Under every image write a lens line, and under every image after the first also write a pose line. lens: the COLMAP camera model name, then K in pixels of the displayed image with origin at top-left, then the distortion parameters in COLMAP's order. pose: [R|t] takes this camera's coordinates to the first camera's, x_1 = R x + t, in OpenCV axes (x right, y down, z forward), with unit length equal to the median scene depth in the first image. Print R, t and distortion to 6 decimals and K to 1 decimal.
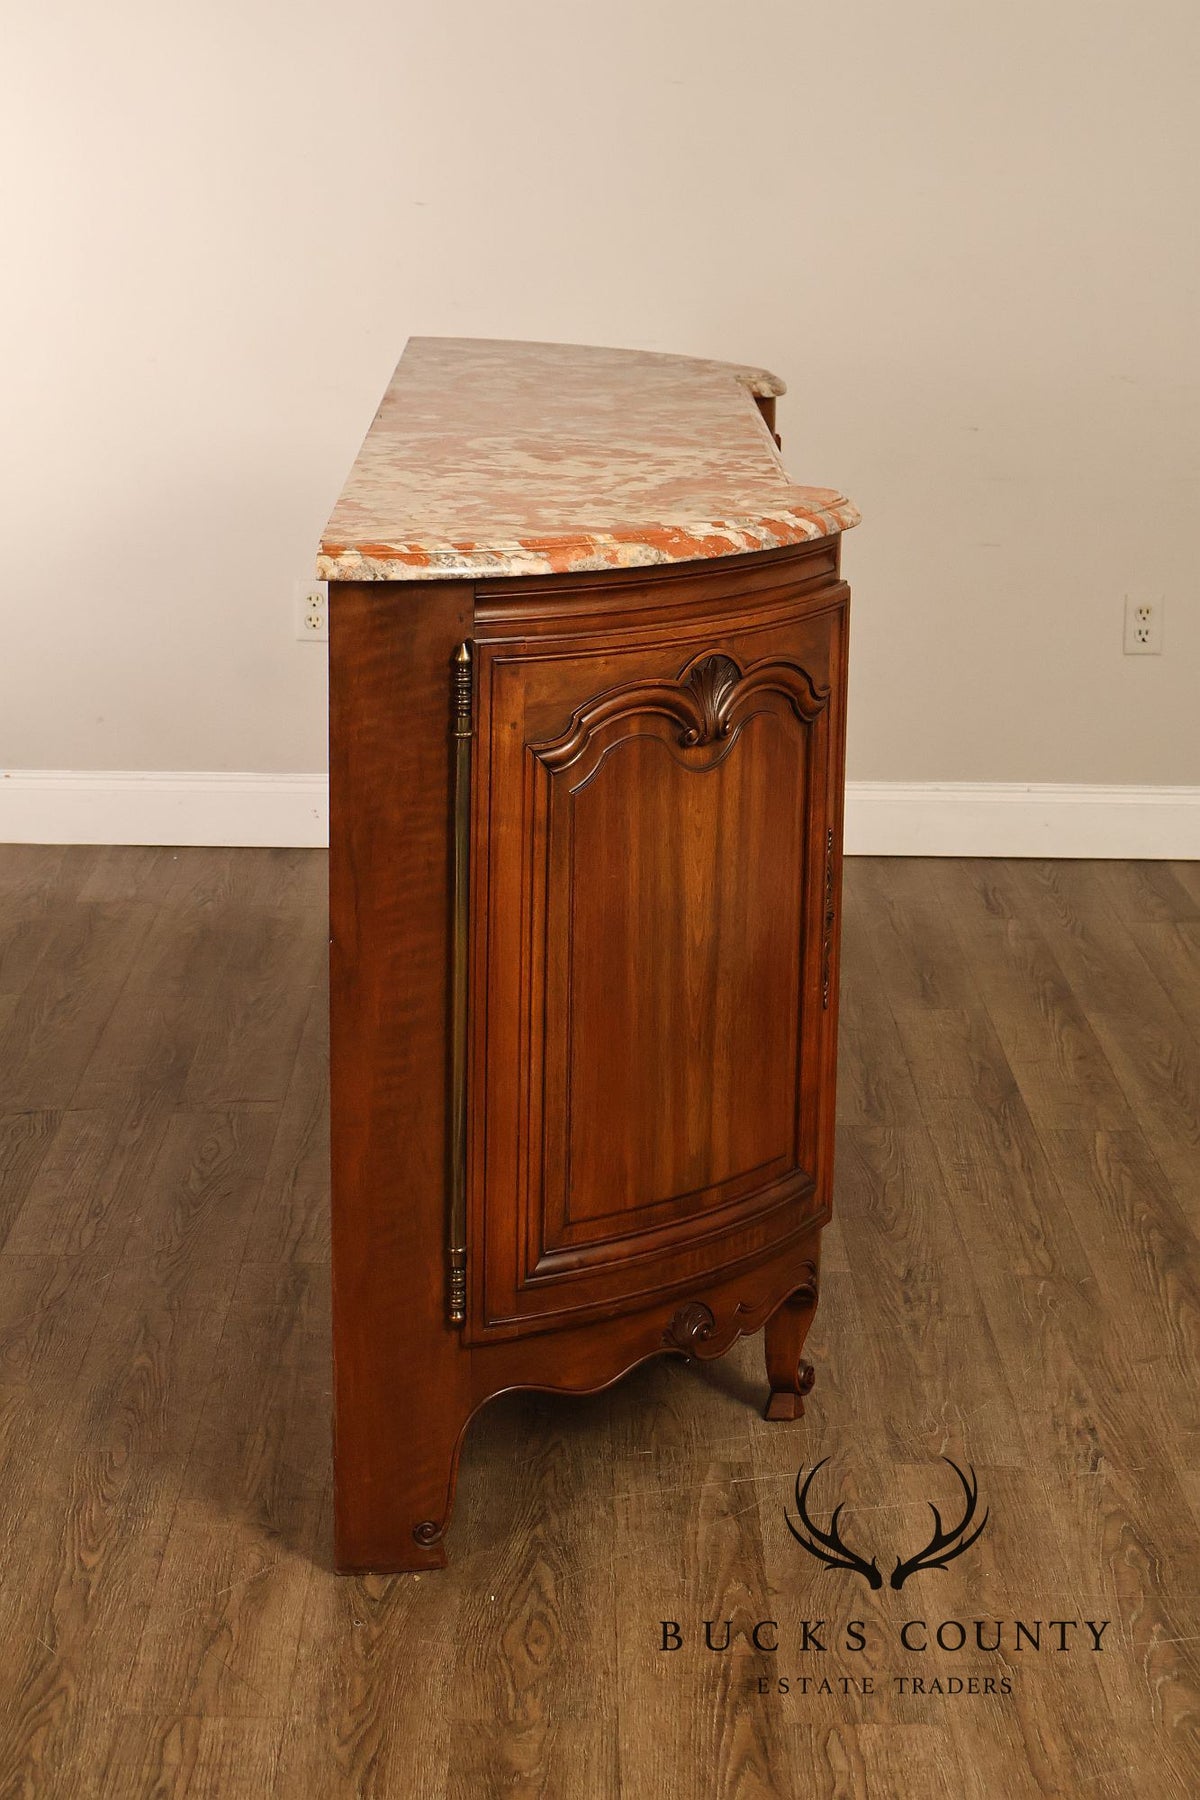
lens RADIAL K [[3556.3, 0, 600.5], [0, 3556.3, 916.8], [0, 0, 1]] dist [-0.002145, -0.005640]
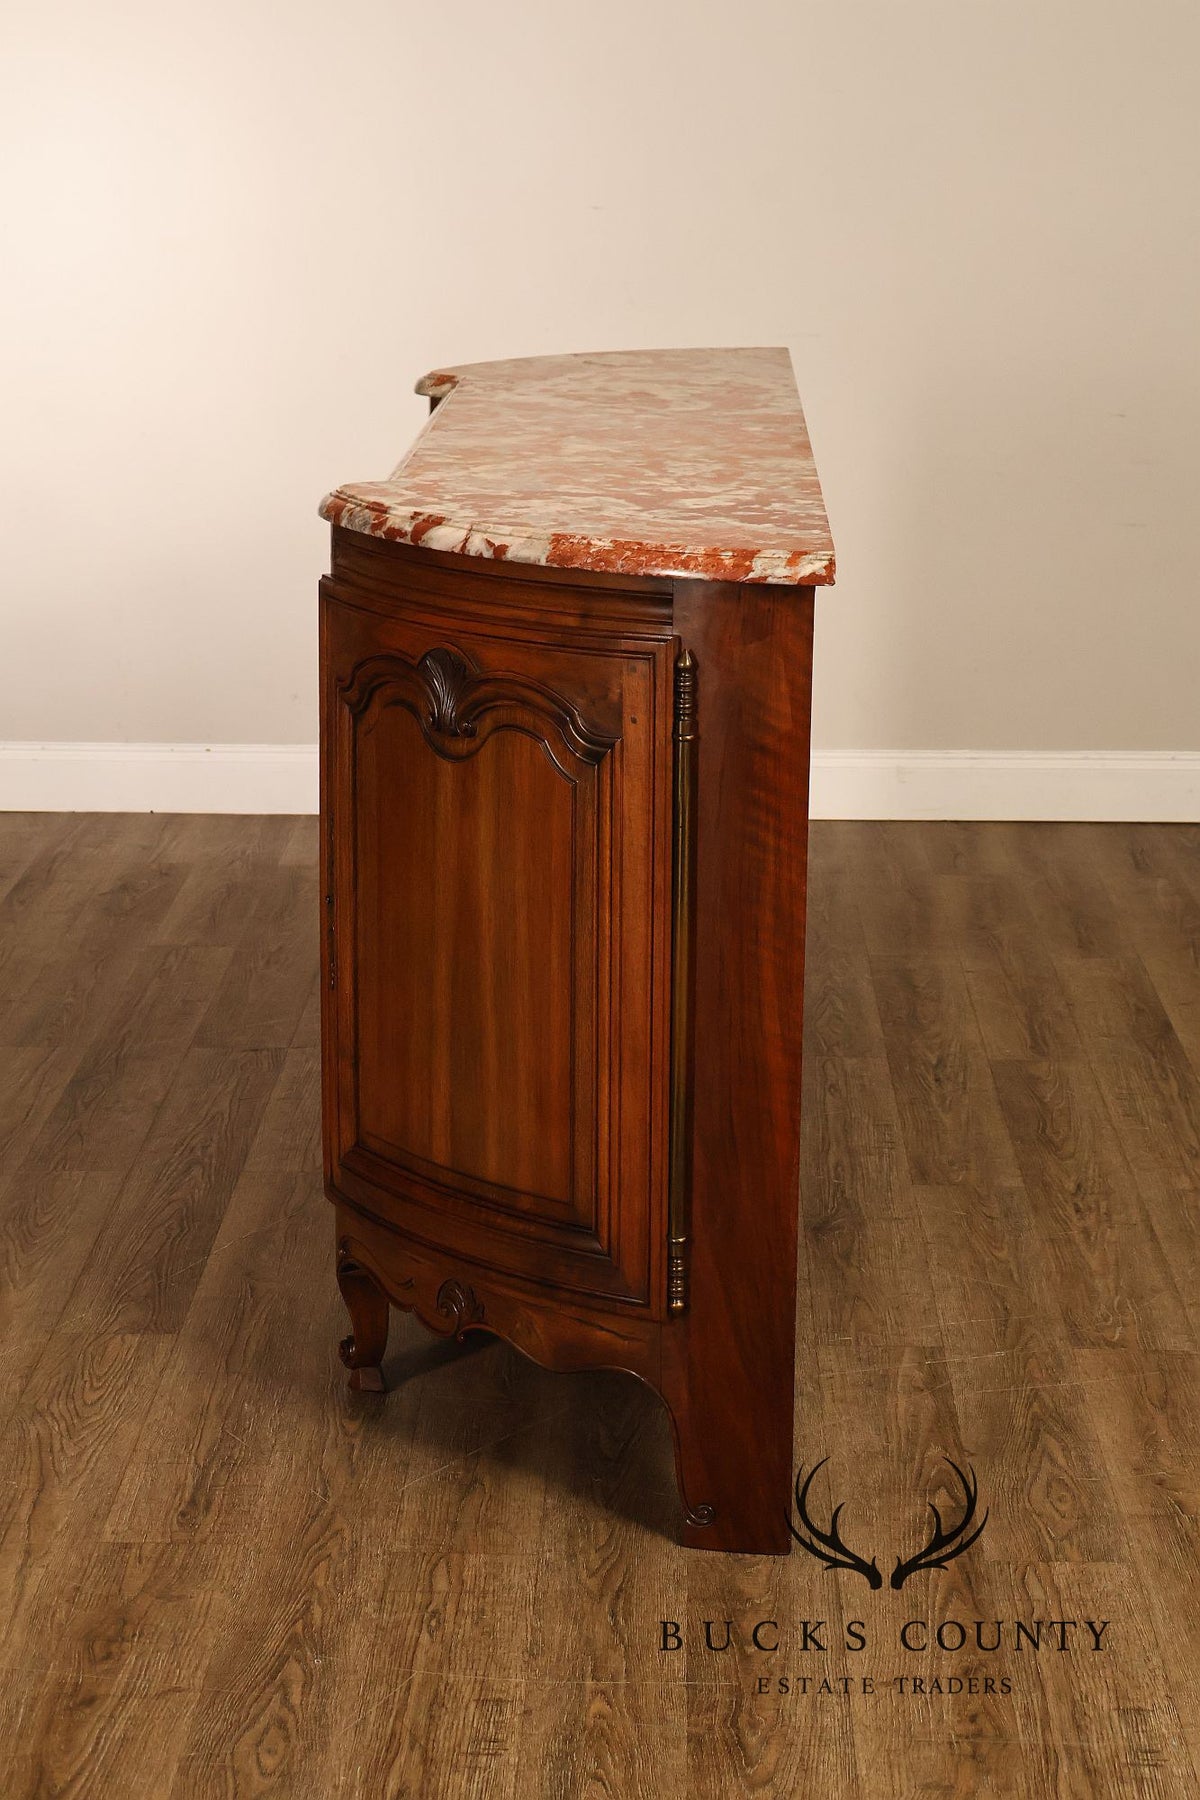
lens RADIAL K [[3556.3, 0, 600.5], [0, 3556.3, 916.8], [0, 0, 1]] dist [-0.002145, -0.005640]
pose [[0.999492, -0.003517, -0.031661, -0.029586], [0.003443, 0.999991, -0.002395, 0.024290], [0.031669, 0.002285, 0.999496, -0.107006]]
